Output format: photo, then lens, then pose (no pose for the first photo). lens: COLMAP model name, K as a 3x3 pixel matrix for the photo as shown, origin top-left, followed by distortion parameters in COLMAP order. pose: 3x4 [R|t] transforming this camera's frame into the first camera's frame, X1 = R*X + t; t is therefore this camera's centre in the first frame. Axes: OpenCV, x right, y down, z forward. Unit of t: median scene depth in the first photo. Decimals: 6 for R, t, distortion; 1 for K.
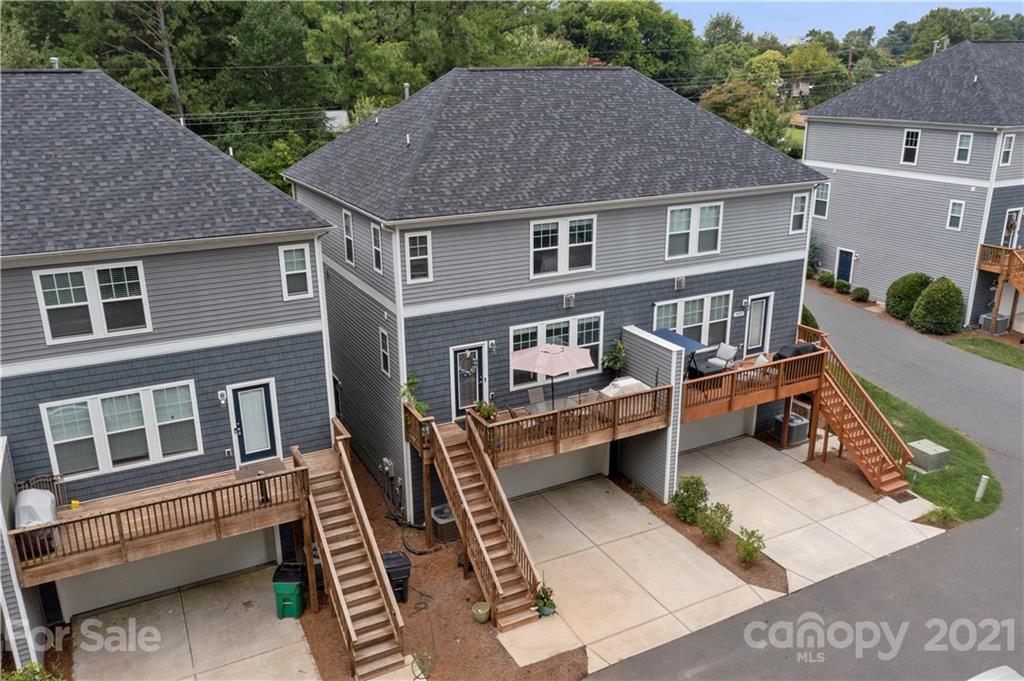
lens RADIAL K [[814.3, 0, 516.0], [0, 814.3, 337.6], [0, 0, 1]] dist [-0.001680, 0.011757]
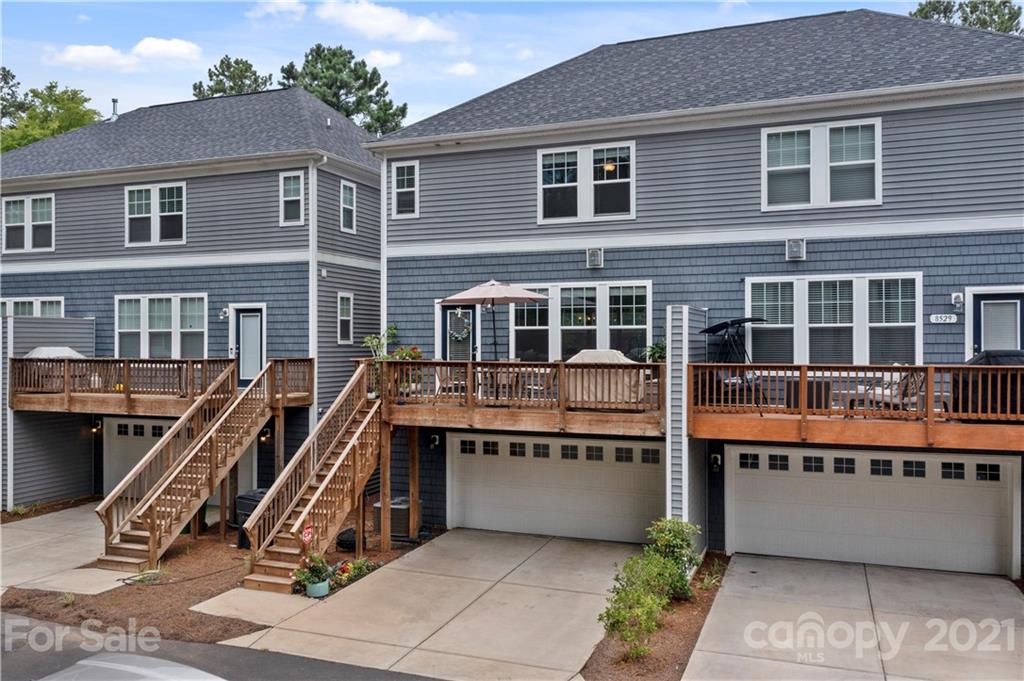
lens RADIAL K [[814.3, 0, 514.8], [0, 814.3, 337.9], [0, 0, 1]] dist [-0.001680, 0.011757]
pose [[0.654372, 0.000737, -0.756172, 0.597226], [-0.238680, 0.949079, -0.205623, 0.199061], [0.717516, 0.315037, 0.621227, 0.534090]]
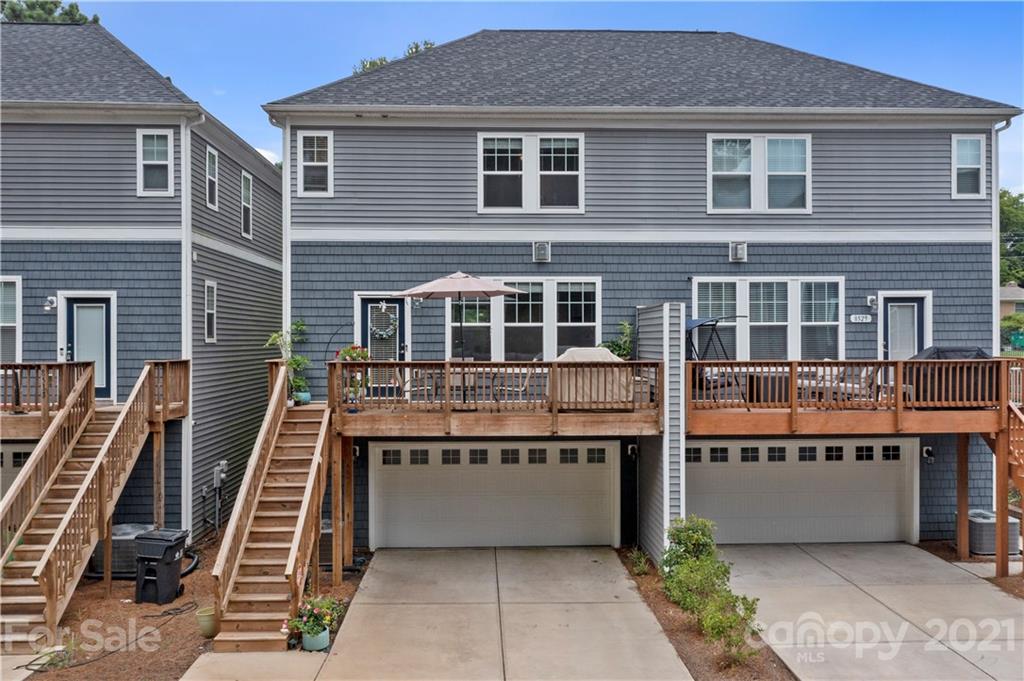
lens RADIAL K [[814.3, 0, 513.2], [0, 814.3, 341.3], [0, 0, 1]] dist [-0.001680, 0.011757]
pose [[0.899739, 0.004033, -0.436410, 0.364304], [-0.138983, 0.950545, -0.277754, 0.235438], [0.413707, 0.310560, 0.855803, 0.428457]]
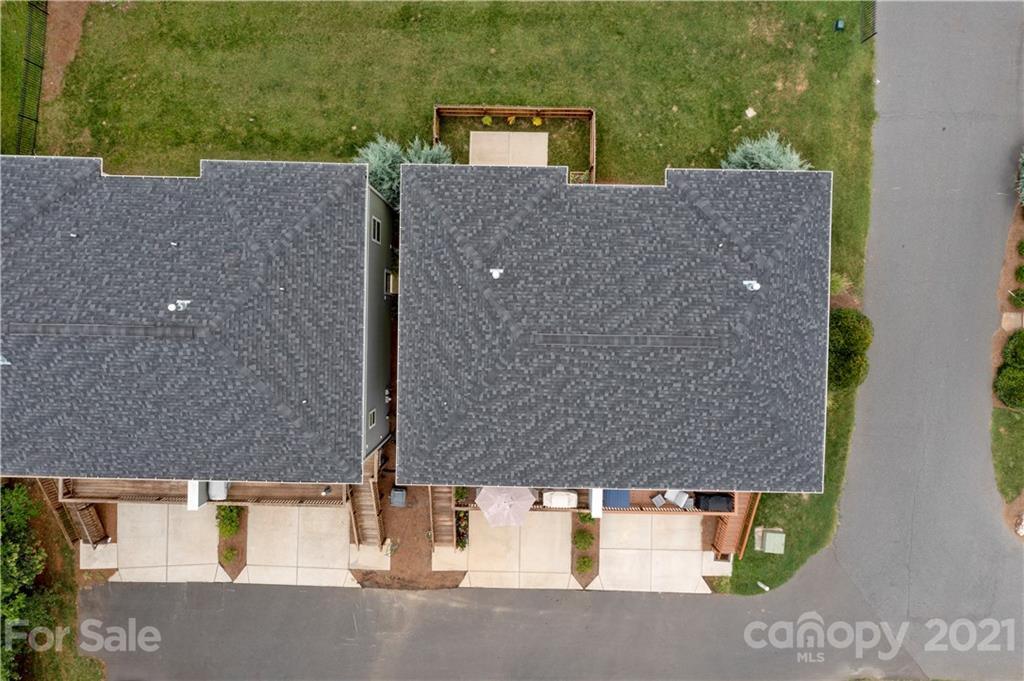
lens RADIAL K [[814.3, 0, 516.0], [0, 814.3, 338.8], [0, 0, 1]] dist [-0.001680, 0.011757]
pose [[0.872726, 0.487741, 0.021406, -0.114915], [-0.158178, 0.241005, 0.957547, -1.450611], [0.461876, -0.839062, 0.287481, 0.787210]]
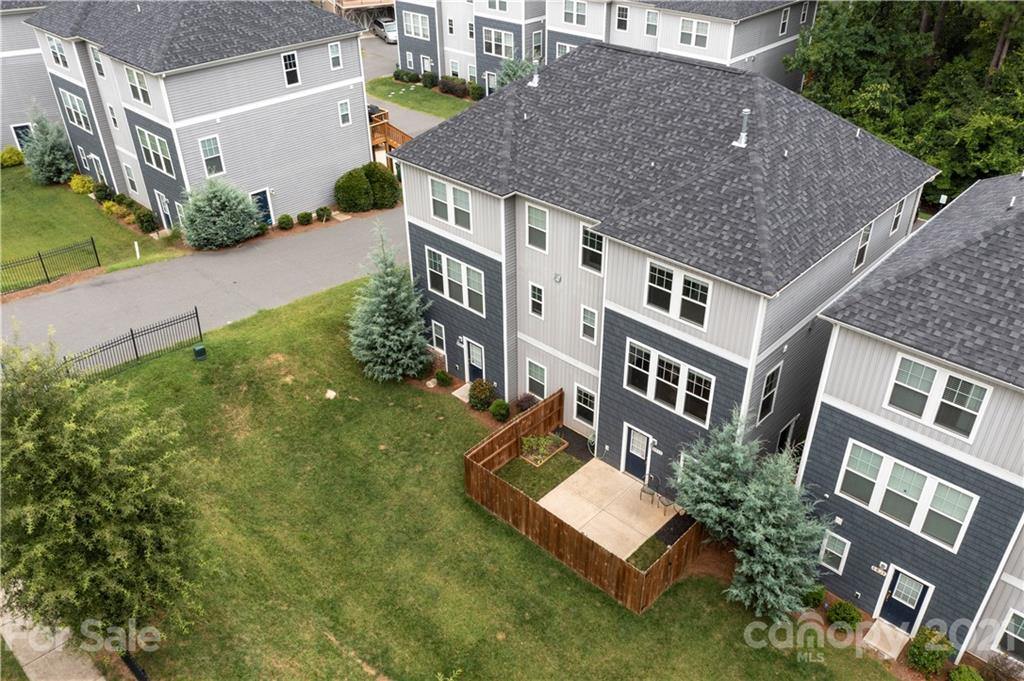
lens RADIAL K [[814.3, 0, 504.2], [0, 814.3, 341.6], [0, 0, 1]] dist [-0.001680, 0.011757]
pose [[-0.306425, -0.505553, 0.806548, -1.043765], [0.309114, 0.748540, 0.586632, -0.846662], [-0.900307, 0.429074, -0.073098, 1.658541]]
